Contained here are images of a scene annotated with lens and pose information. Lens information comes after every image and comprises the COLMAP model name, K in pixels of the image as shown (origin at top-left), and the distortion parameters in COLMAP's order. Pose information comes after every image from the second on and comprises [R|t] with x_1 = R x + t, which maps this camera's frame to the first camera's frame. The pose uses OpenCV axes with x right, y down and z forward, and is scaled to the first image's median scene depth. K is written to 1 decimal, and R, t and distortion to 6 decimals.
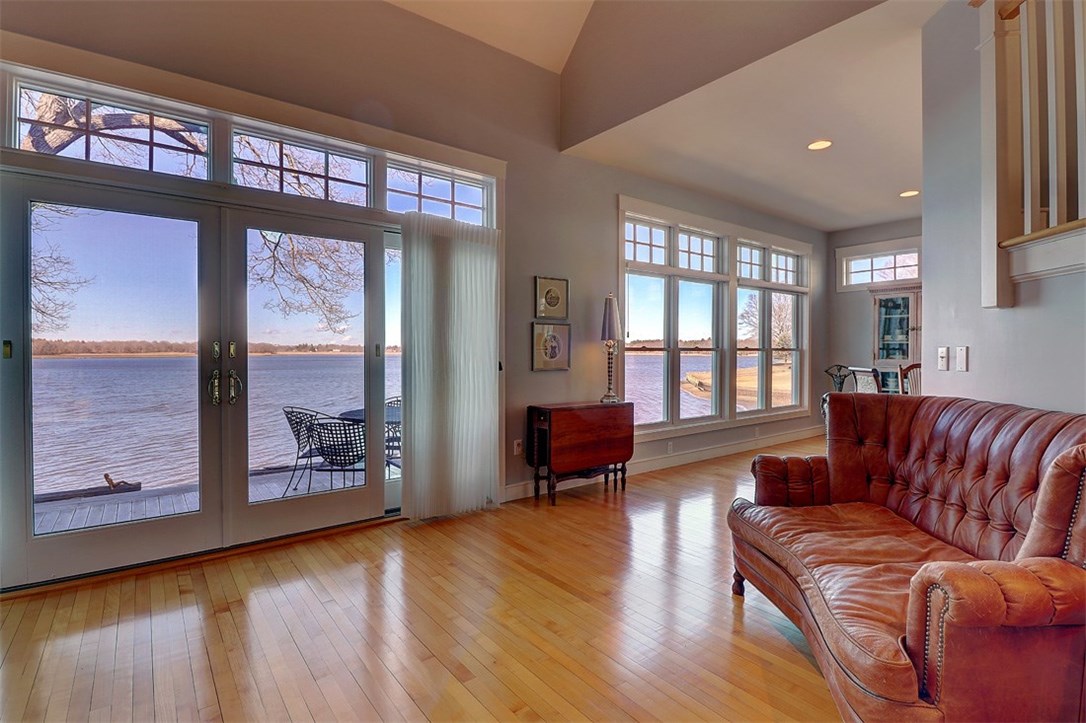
lens RADIAL K [[529.4, 0, 542.1], [0, 529.4, 346.1], [0, 0, 1]] dist [0.015512, 0.000077]
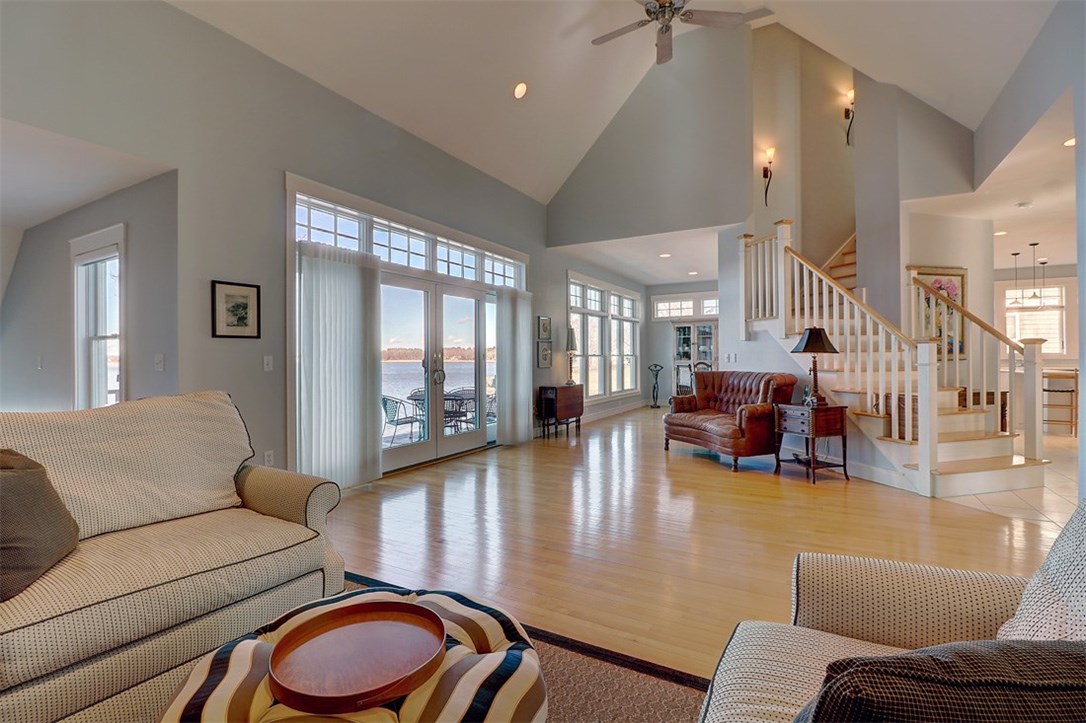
lens RADIAL K [[508.5, 0, 528.1], [0, 508.5, 360.9], [0, 0, 1]] dist [-0.017249, -0.000007]
pose [[0.929862, -0.018593, 0.367438, -0.646963], [0.016794, 0.999826, 0.008091, 0.007388], [-0.367525, -0.001352, 0.930013, -0.574551]]
